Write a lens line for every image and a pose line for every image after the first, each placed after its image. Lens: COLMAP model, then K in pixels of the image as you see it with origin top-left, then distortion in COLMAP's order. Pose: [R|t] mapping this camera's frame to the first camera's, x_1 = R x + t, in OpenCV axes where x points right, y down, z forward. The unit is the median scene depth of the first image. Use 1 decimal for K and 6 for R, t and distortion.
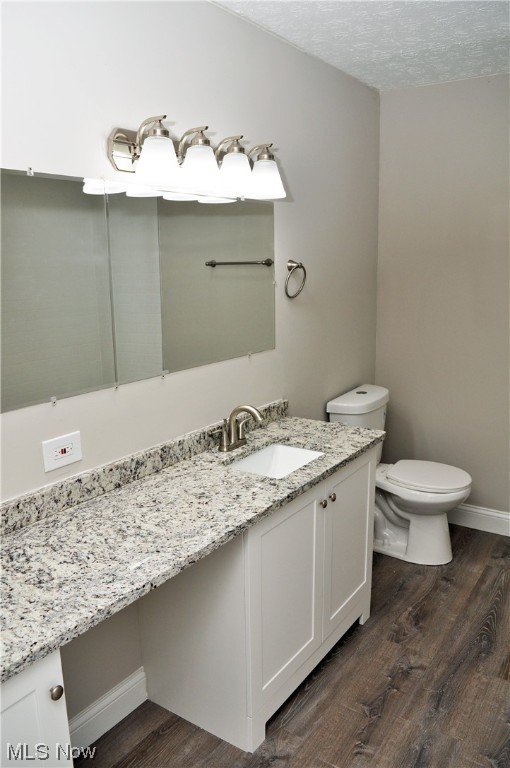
lens RADIAL K [[598.8, 0, 254.4], [0, 598.8, 384.6], [0, 0, 1]] dist [-0.088224, 0.018885]
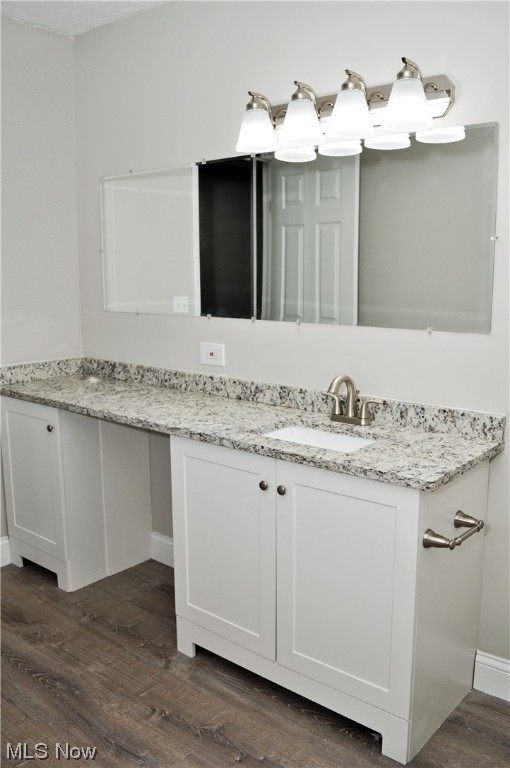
lens RADIAL K [[707.0, 0, 254.1], [0, 707.0, 384.5], [0, 0, 1]] dist [-0.014592, 0.000000]
pose [[-0.120655, 0.181198, -0.976017, 1.191202], [-0.190930, 0.960607, 0.201940, -0.160959], [0.974160, 0.210716, -0.081306, 1.115978]]
